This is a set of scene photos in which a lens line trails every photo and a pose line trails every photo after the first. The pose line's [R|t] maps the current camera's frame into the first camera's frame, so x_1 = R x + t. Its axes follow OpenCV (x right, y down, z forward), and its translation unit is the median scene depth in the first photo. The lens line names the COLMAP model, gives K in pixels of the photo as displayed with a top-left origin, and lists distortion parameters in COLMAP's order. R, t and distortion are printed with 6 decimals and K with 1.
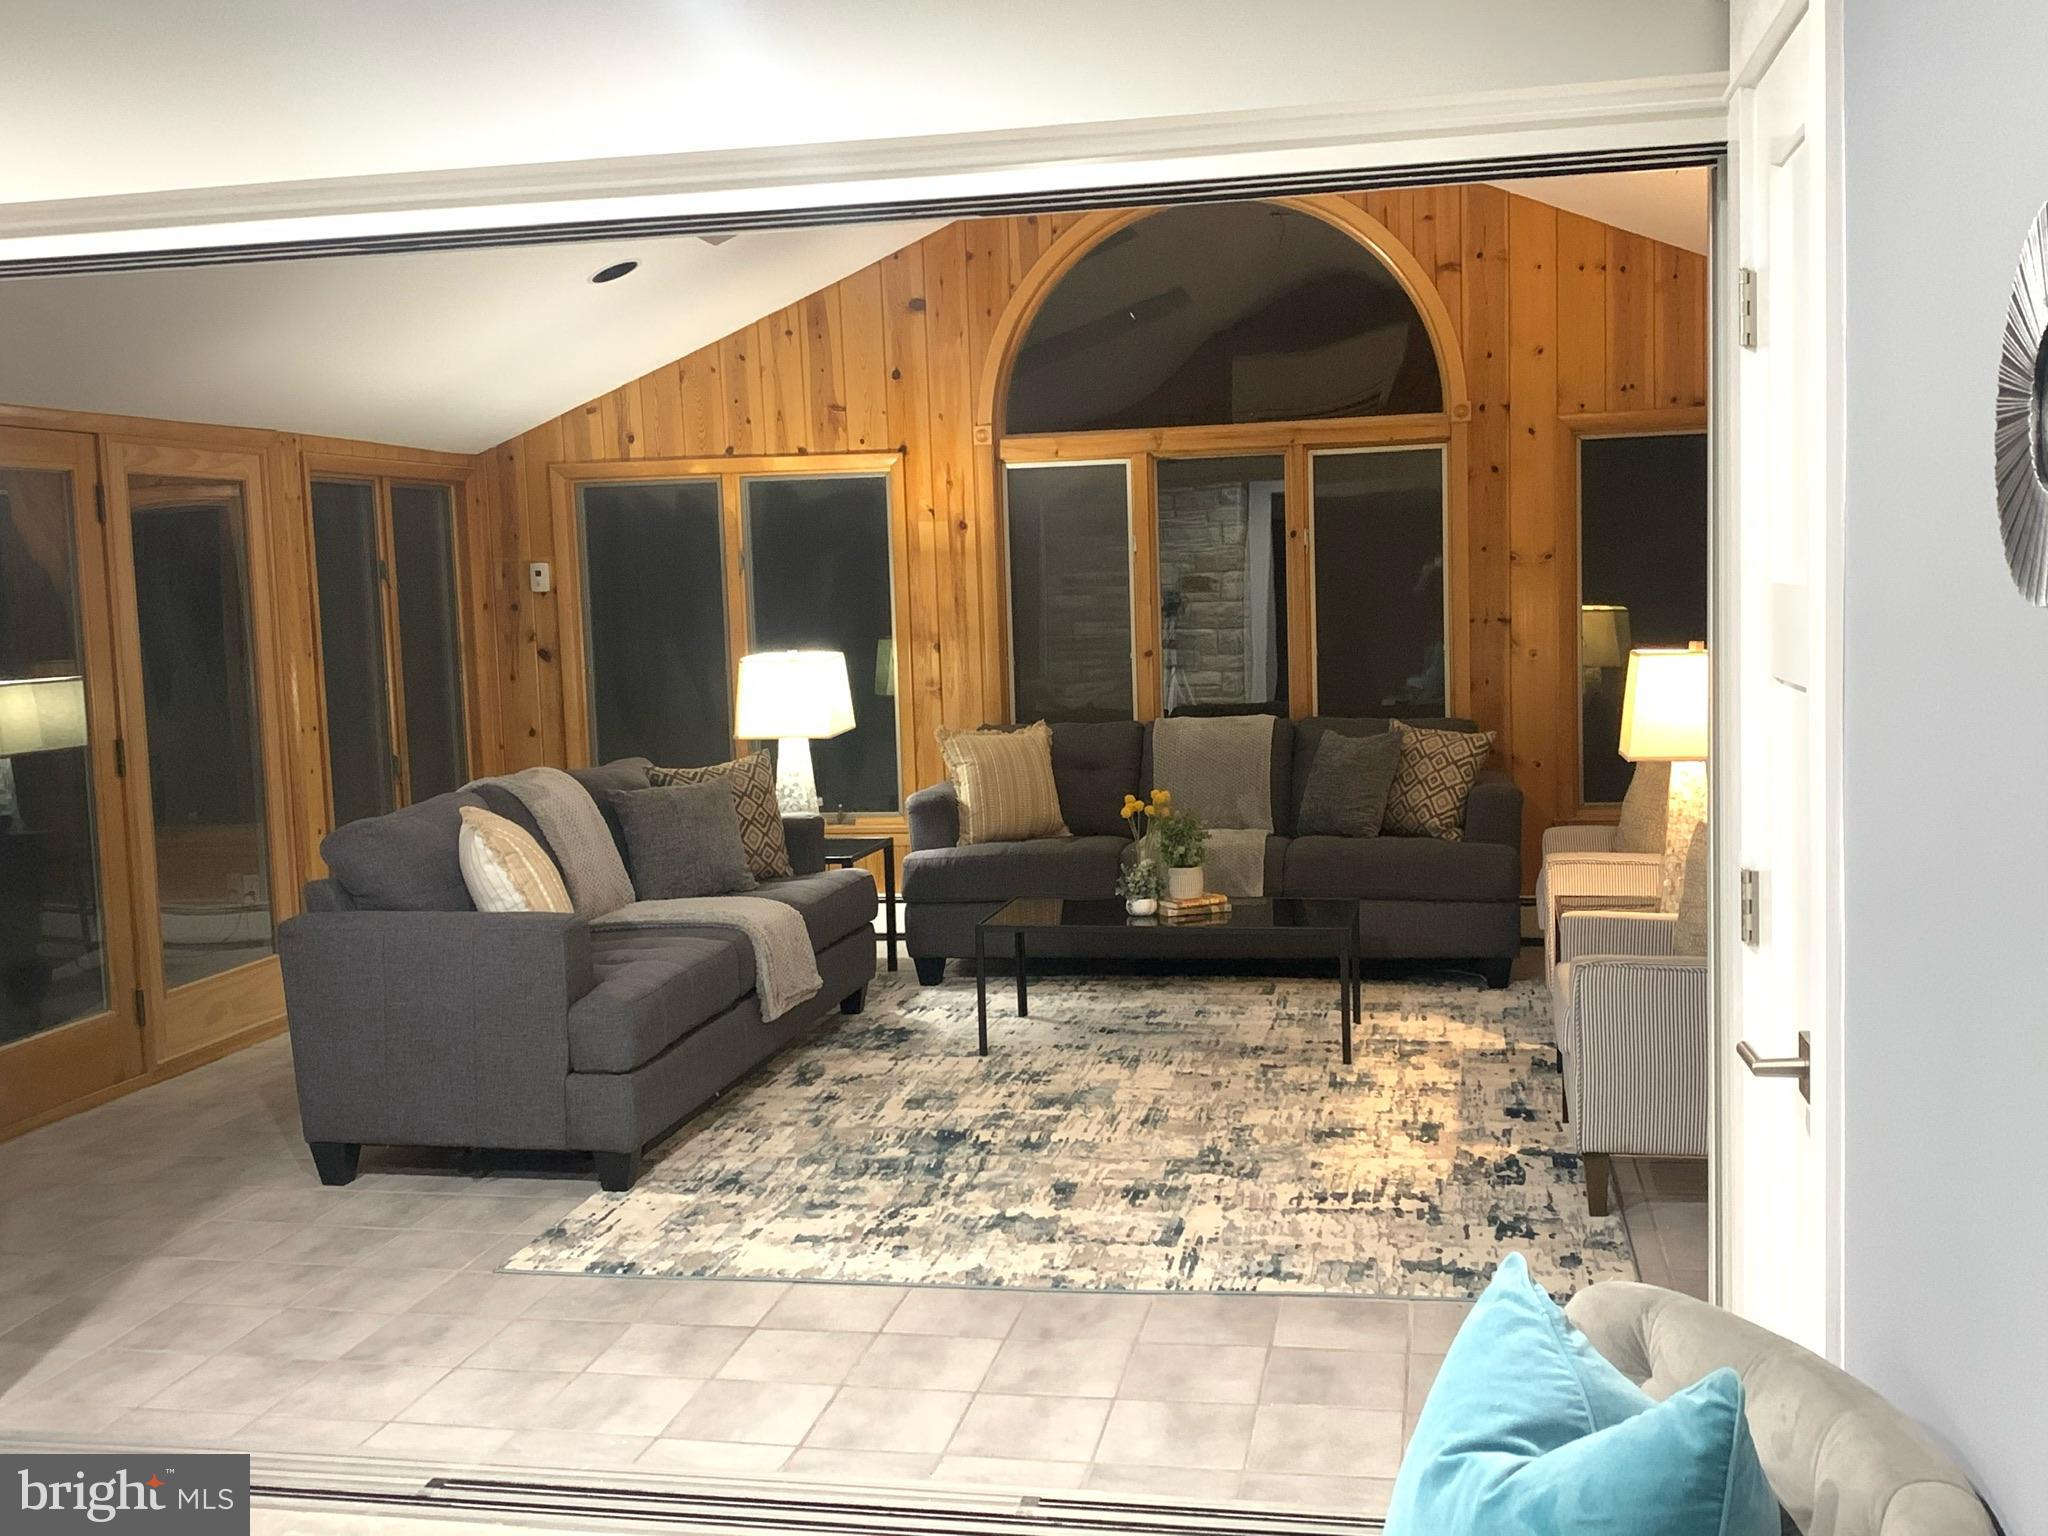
lens RADIAL K [[2078.5, 0, 1022.7], [0, 2078.5, 771.6], [0, 0, 1]] dist [0.026316, 0.000000]
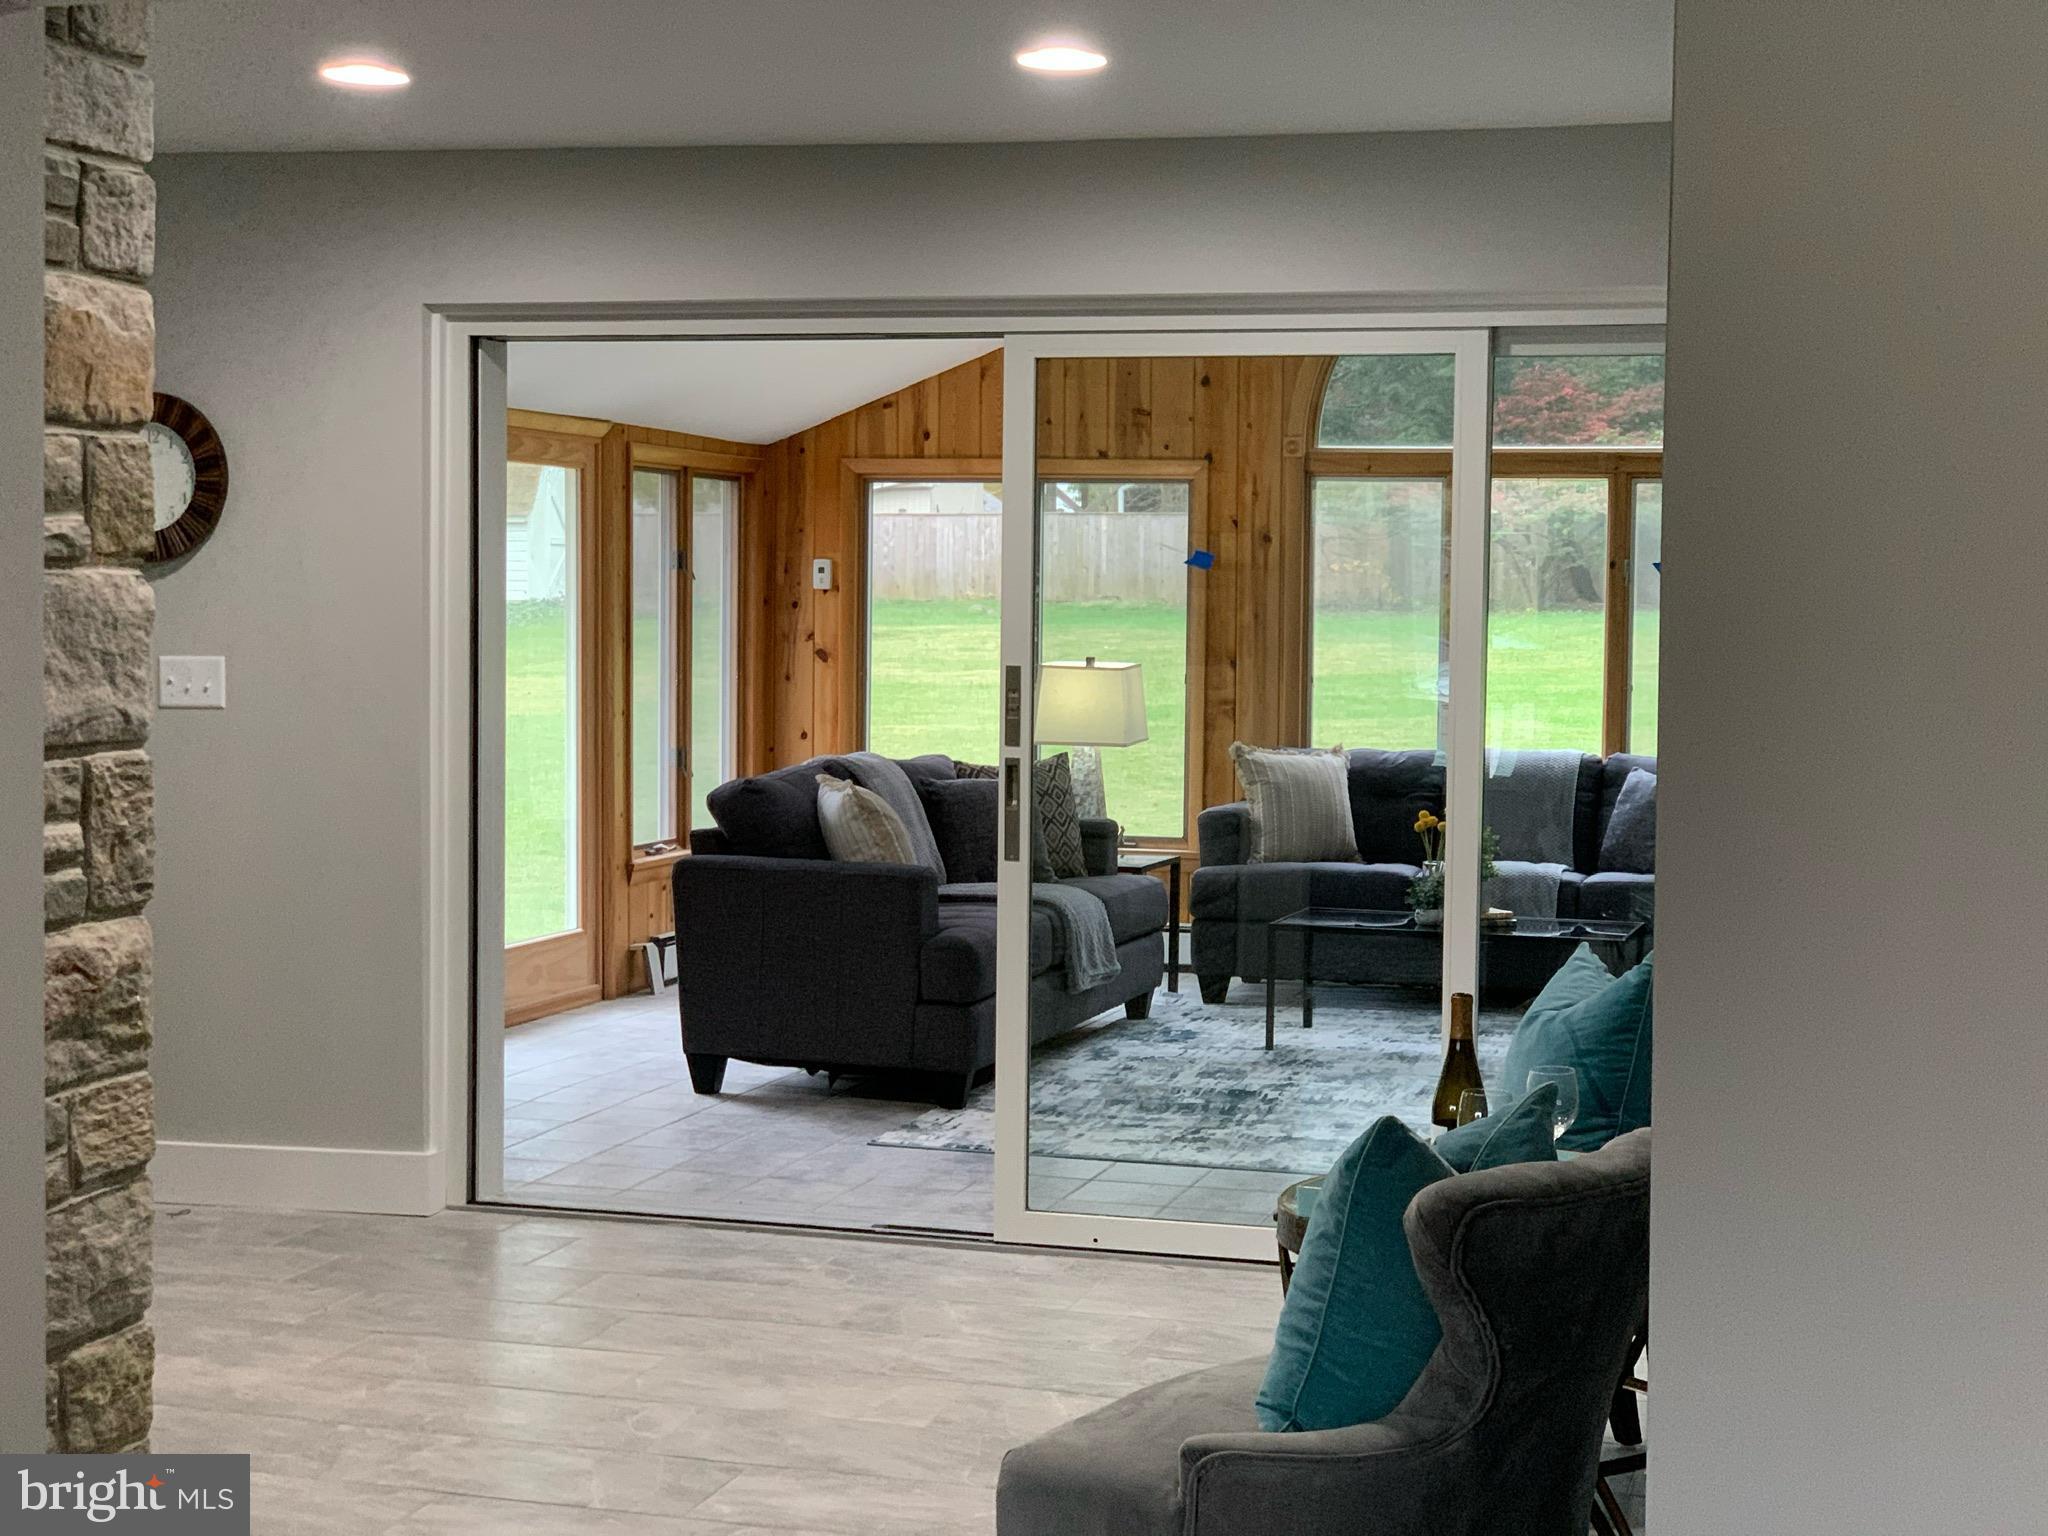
lens RADIAL K [[3083.9, 0, 1025.5], [0, 3083.9, 767.1], [0, 0, 1]] dist [-0.060706, 0.000000]
pose [[0.994720, 0.049729, -0.089775, -0.008618], [-0.053102, 0.997955, -0.035582, 0.055195], [0.087822, 0.040161, 0.995326, -0.538259]]
